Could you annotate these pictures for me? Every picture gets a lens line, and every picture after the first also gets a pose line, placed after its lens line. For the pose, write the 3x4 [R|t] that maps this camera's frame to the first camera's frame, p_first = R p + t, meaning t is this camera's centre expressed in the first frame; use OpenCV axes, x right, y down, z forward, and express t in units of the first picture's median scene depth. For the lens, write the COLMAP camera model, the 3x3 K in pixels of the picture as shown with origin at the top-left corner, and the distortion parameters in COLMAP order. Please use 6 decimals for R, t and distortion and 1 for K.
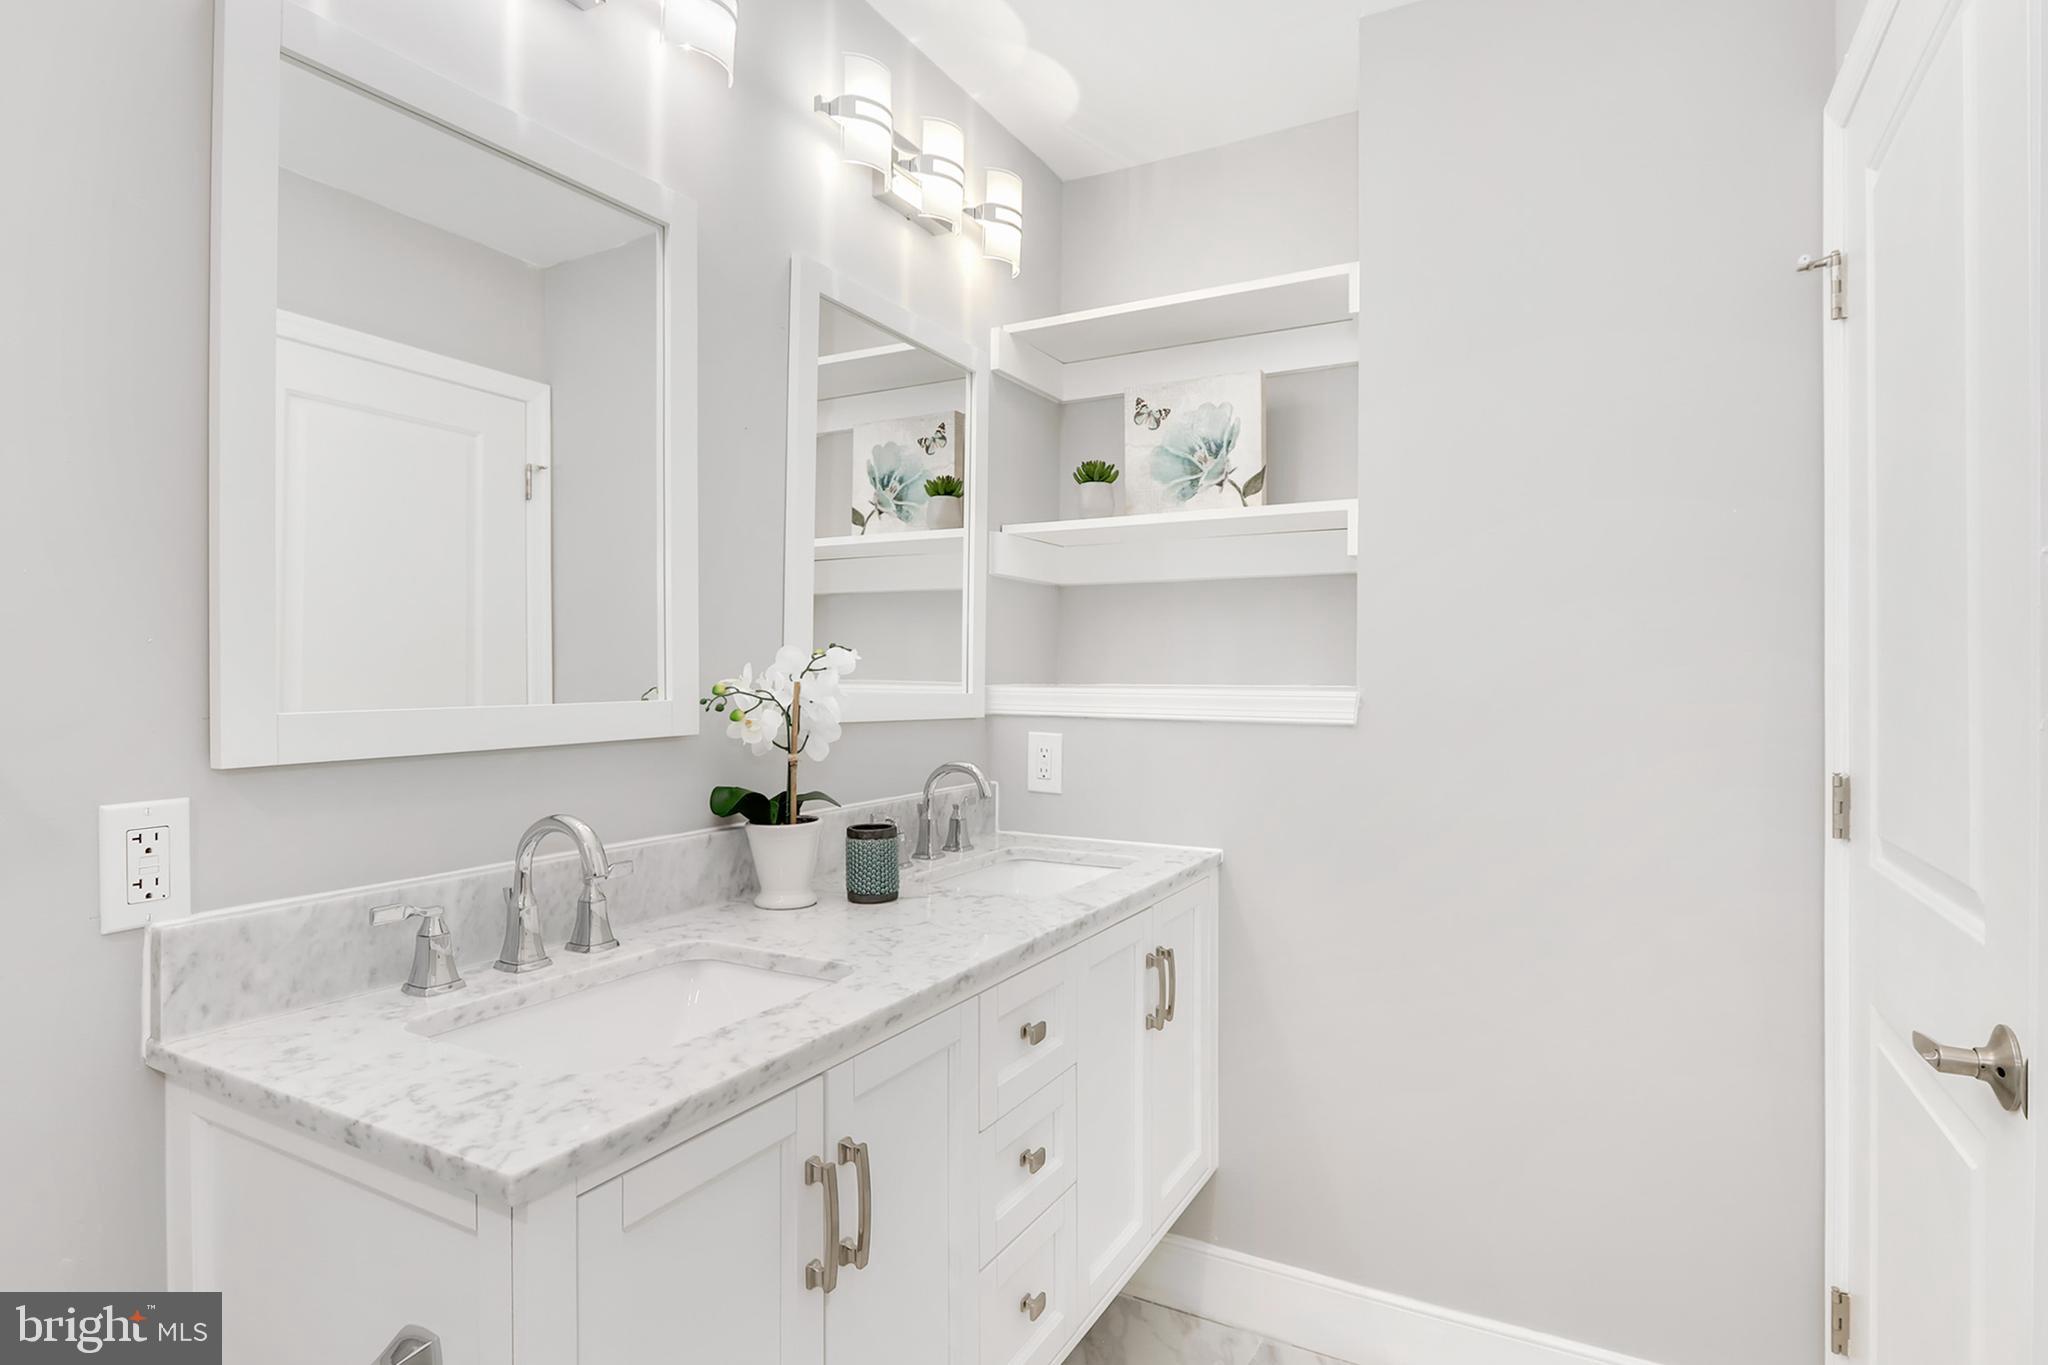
lens RADIAL K [[1061.7, 0, 1024.0], [0, 1061.7, 682.5], [0, 0, 1]] dist [0.000106, -0.000038]
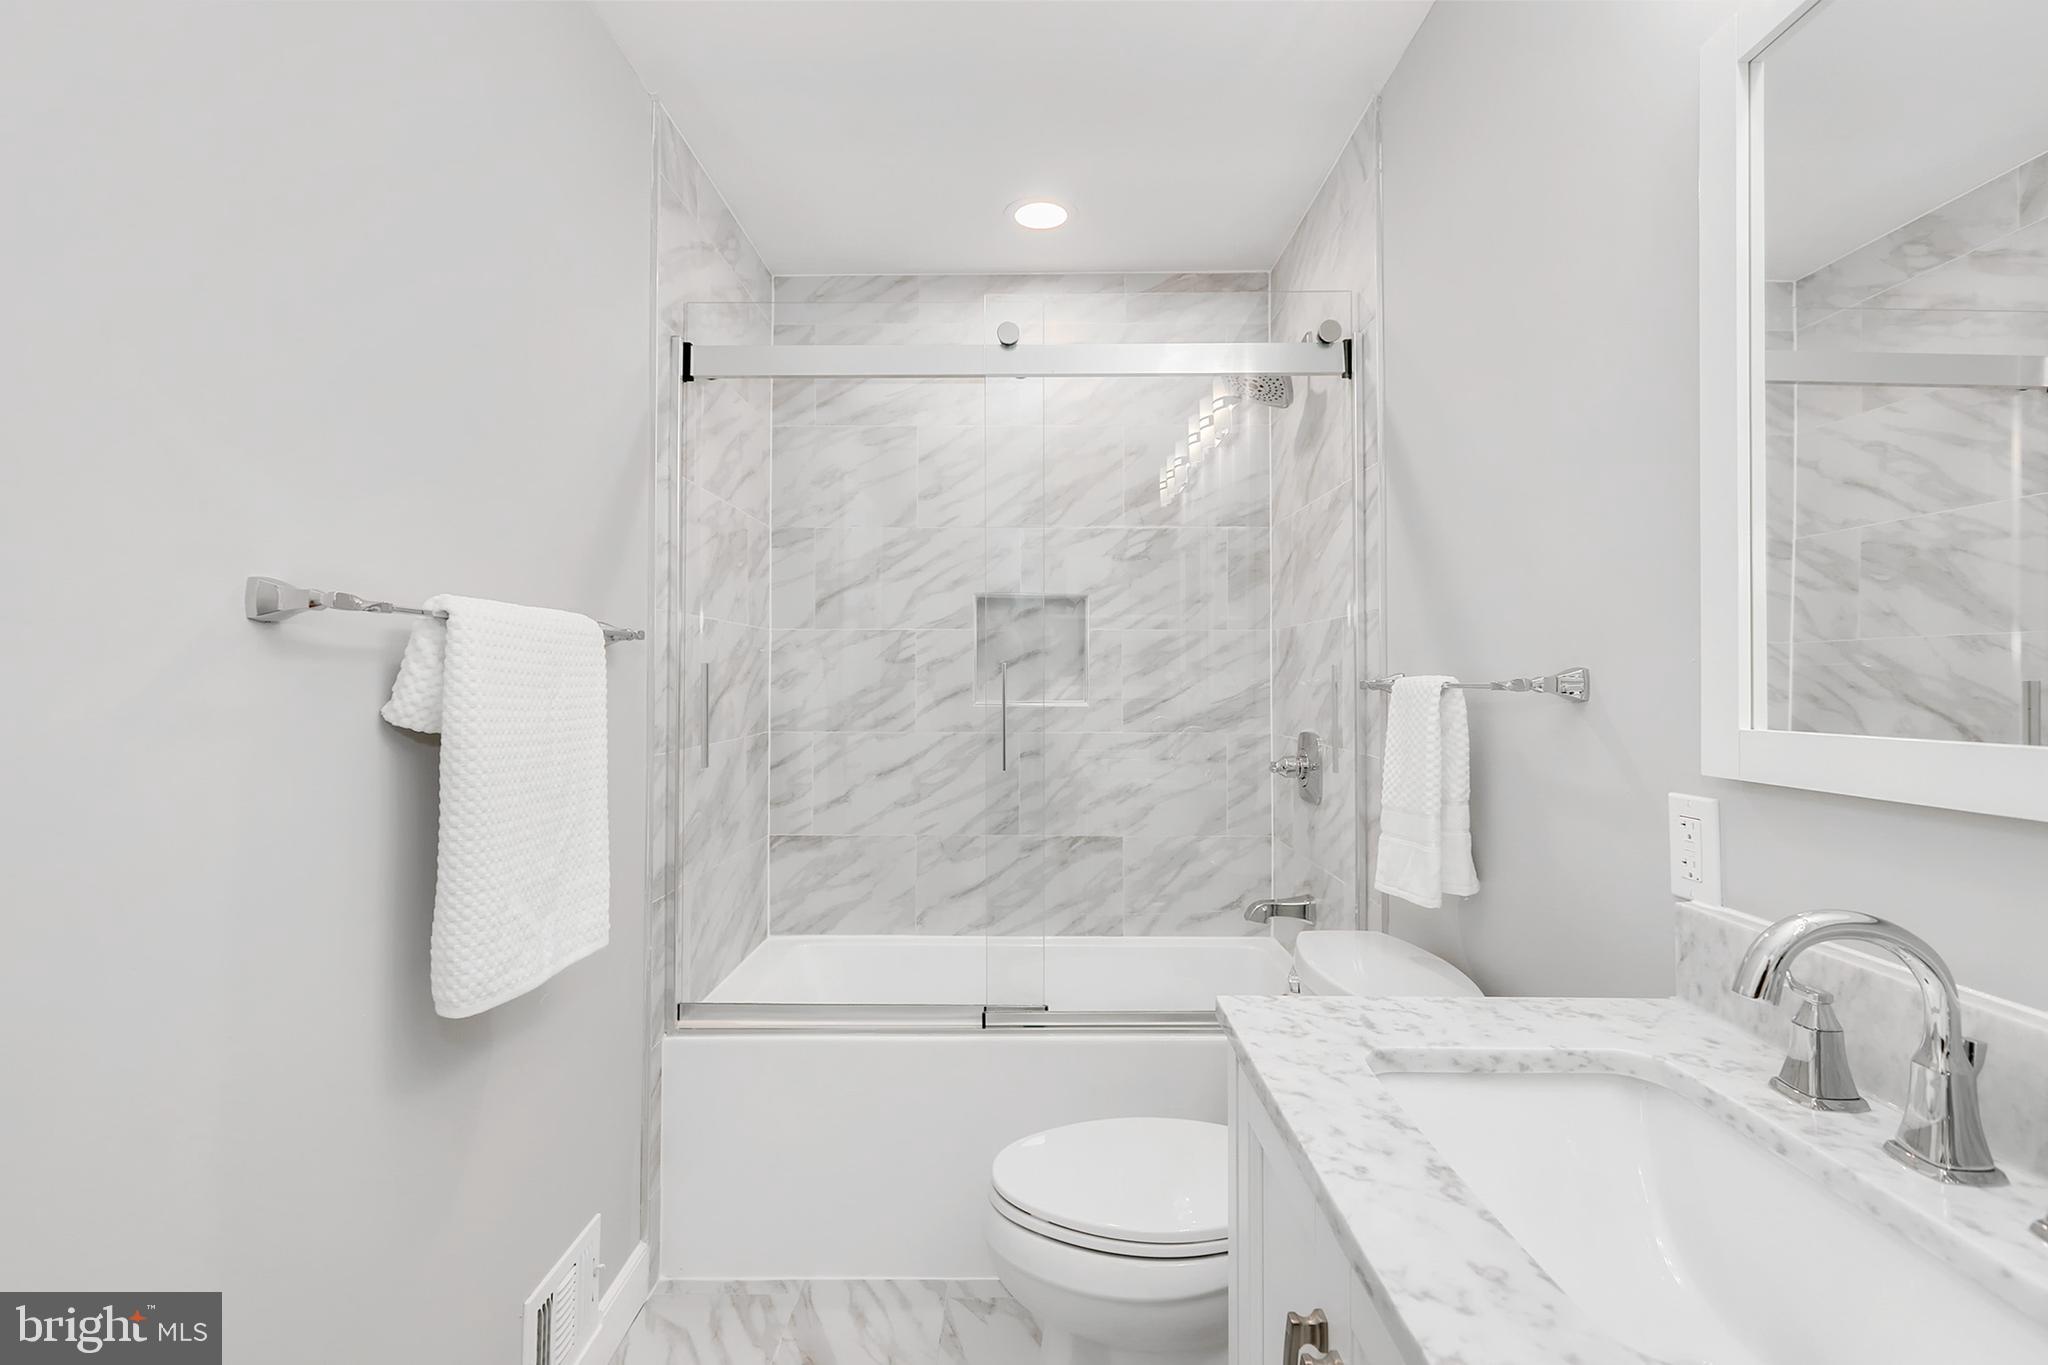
lens RADIAL K [[930.9, 0, 1029.5], [0, 930.9, 664.7], [0, 0, 1]] dist [0.015983, 0.000145]
pose [[-0.879138, -0.012563, -0.476402, 0.331761], [-0.009360, 0.999915, -0.009096, -0.019669], [0.476476, -0.003537, -0.879180, 1.548966]]
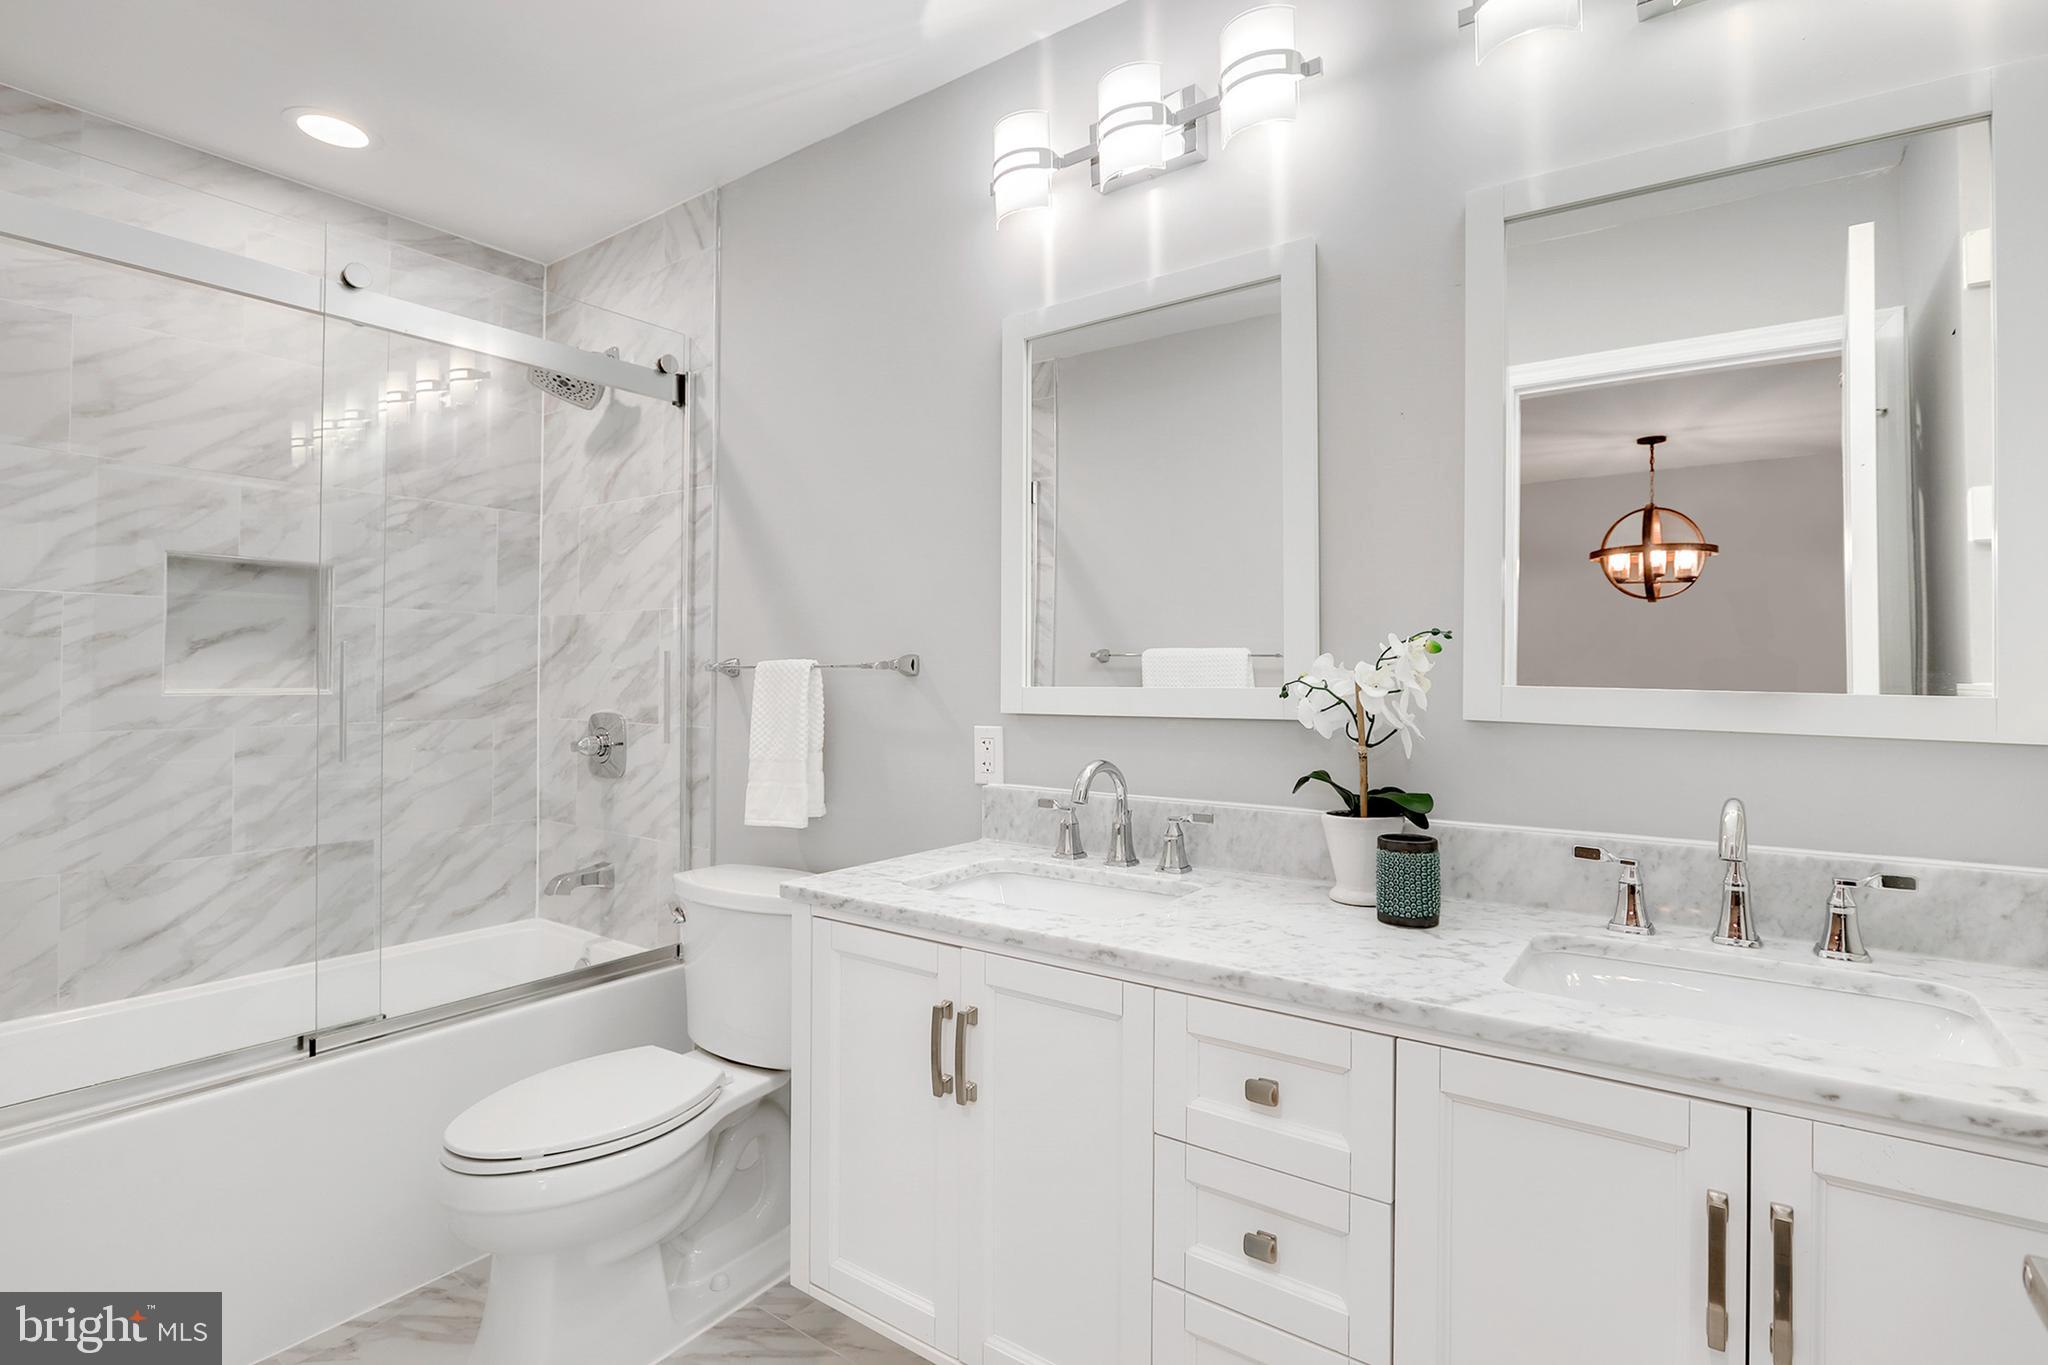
lens RADIAL K [[1004.4, 0, 1027.9], [0, 1004.4, 656.7], [0, 0, 1]] dist [-0.002316, -0.000184]
pose [[-0.121601, -0.022721, -0.992319, 1.172146], [-0.012071, 0.999698, -0.021410, 0.013124], [0.992506, 0.009374, -0.121838, 1.304565]]
